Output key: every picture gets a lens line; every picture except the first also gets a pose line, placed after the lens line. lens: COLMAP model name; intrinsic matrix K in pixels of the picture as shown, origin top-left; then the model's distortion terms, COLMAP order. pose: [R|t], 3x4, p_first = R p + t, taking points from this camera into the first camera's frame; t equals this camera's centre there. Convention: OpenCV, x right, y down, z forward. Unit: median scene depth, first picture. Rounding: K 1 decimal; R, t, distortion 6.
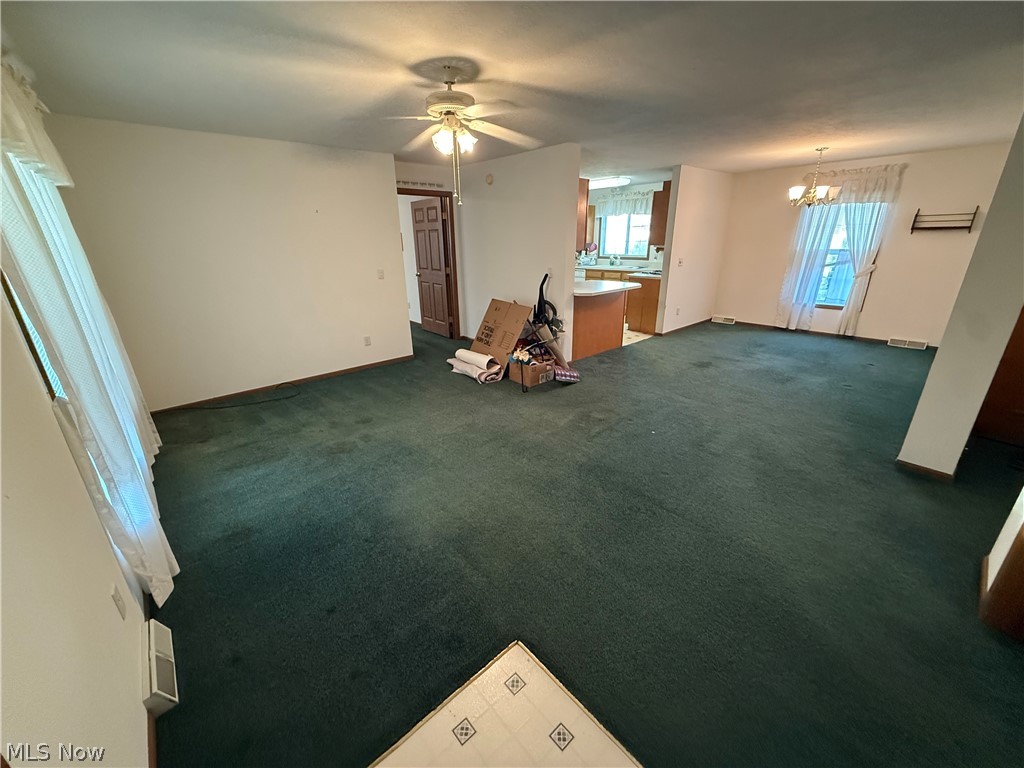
lens RADIAL K [[407.3, 0, 510.9], [0, 407.3, 381.4], [0, 0, 1]] dist [0.000577, -0.000097]
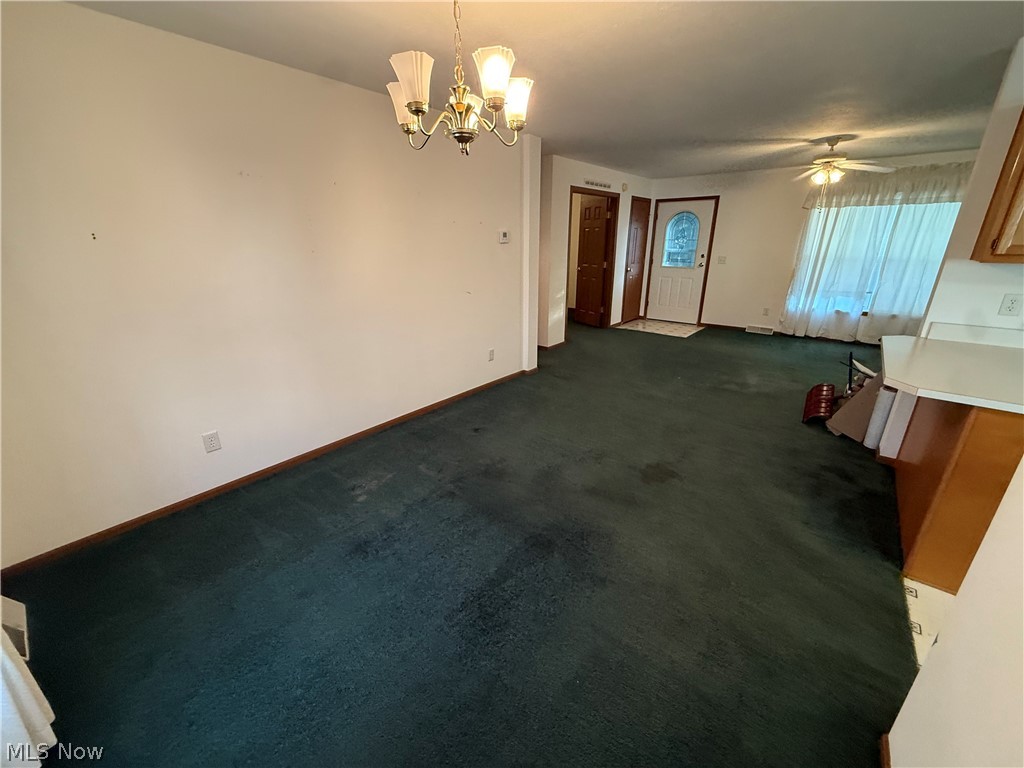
lens RADIAL K [[407.3, 0, 510.9], [0, 407.3, 381.4], [0, 0, 1]] dist [0.000577, -0.000097]
pose [[-0.988542, 0.066847, -0.135335, 0.417525], [-0.034271, 0.773780, 0.632526, -0.271793], [0.147002, 0.629917, -0.762624, 0.751869]]
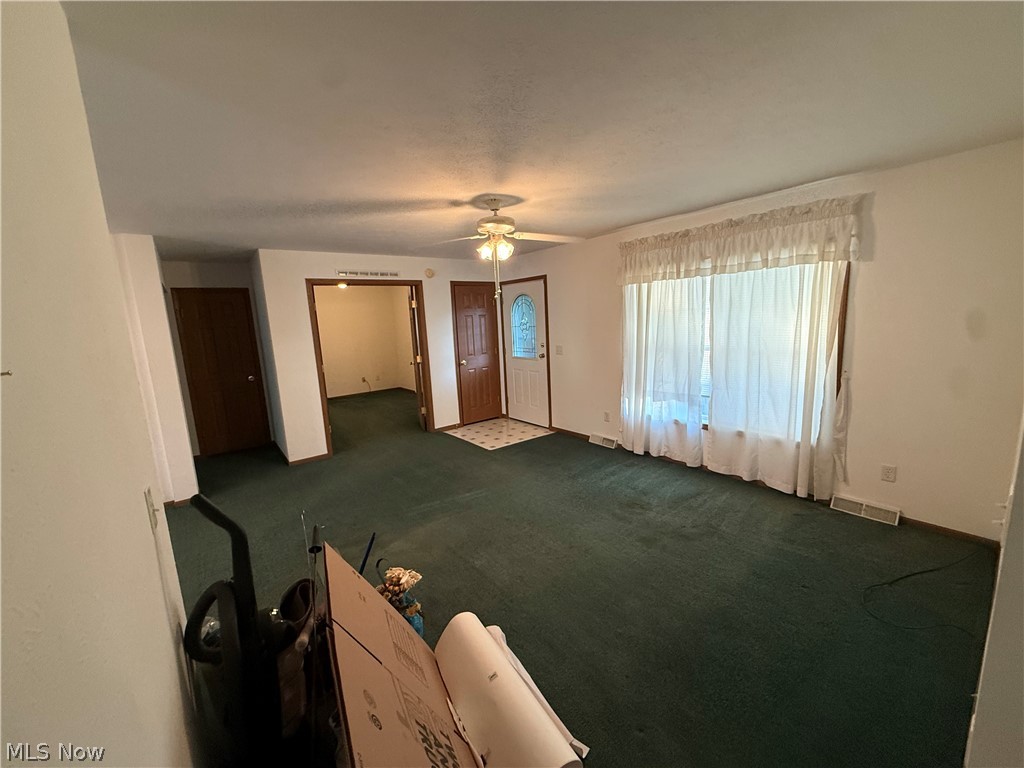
lens RADIAL K [[407.3, 0, 510.9], [0, 407.3, 381.4], [0, 0, 1]] dist [0.000577, -0.000097]
pose [[-0.995846, 0.049796, 0.076227, -0.076438], [0.080511, 0.872571, 0.481807, -0.234742], [-0.042522, 0.485943, -0.872955, 0.637051]]
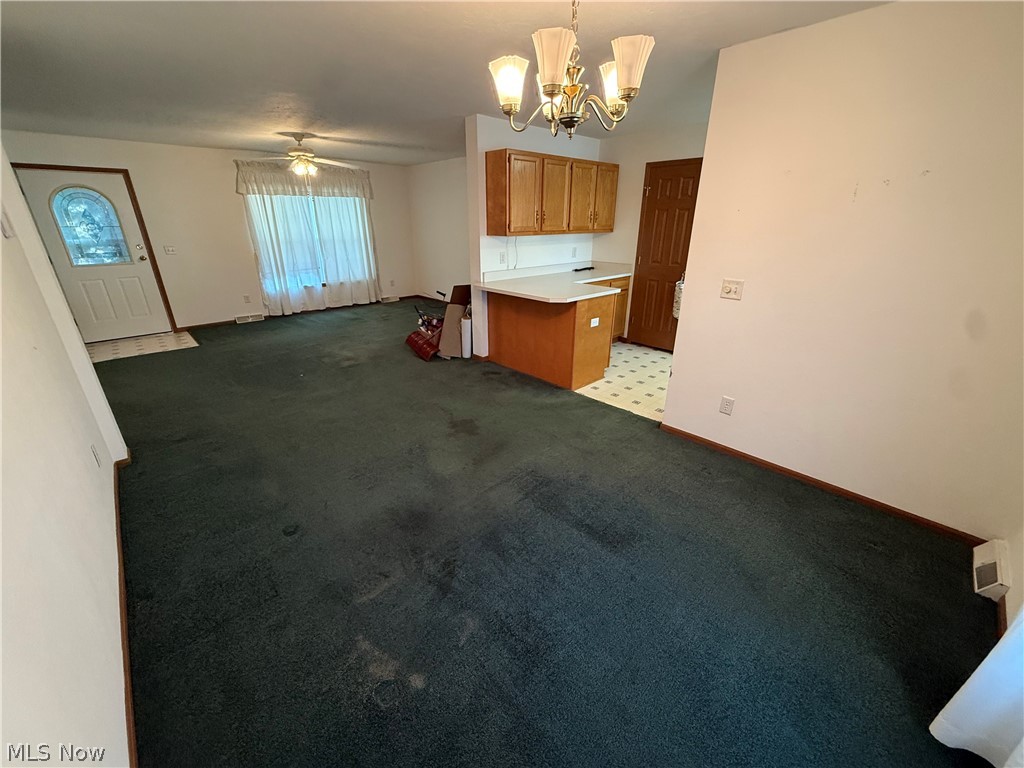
lens RADIAL K [[407.3, 0, 510.9], [0, 407.3, 381.4], [0, 0, 1]] dist [0.000577, -0.000097]
pose [[0.030743, 0.383673, -0.922957, 0.595660], [-0.339771, 0.872417, 0.351346, -0.202940], [0.940006, 0.302792, 0.157182, 0.543292]]
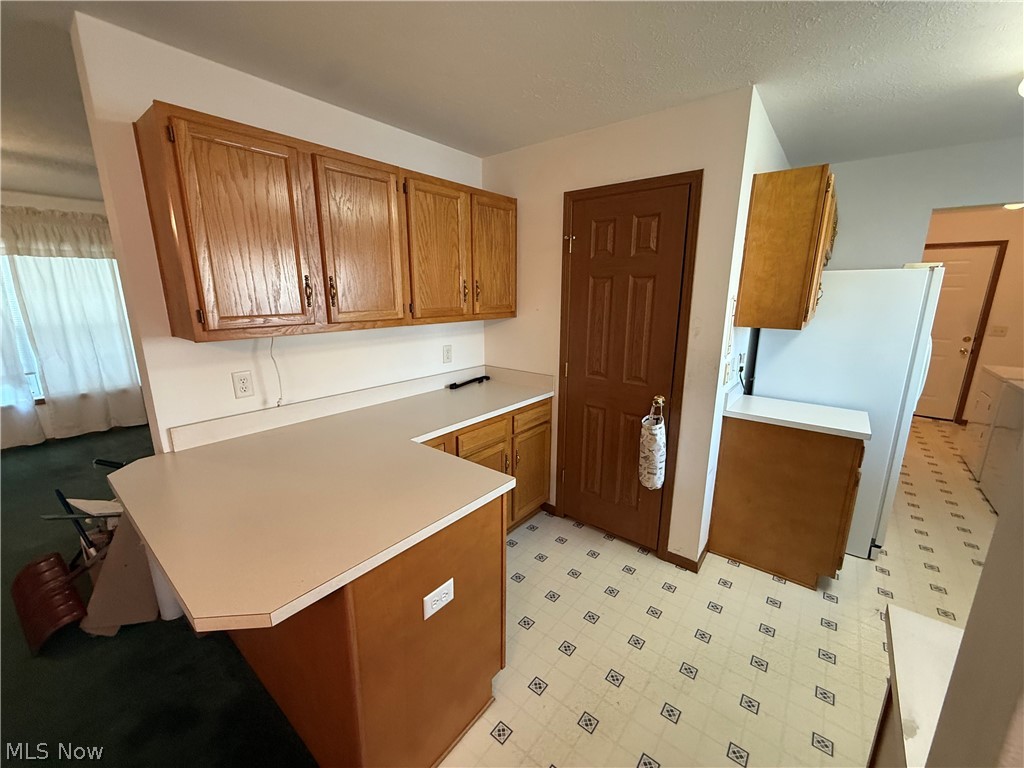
lens RADIAL K [[407.3, 0, 510.9], [0, 407.3, 381.4], [0, 0, 1]] dist [0.000577, -0.000097]
pose [[0.168551, 0.227465, -0.959088, 0.287657], [-0.337296, 0.927578, 0.160715, -0.238214], [0.926187, 0.296408, 0.233068, 0.647274]]
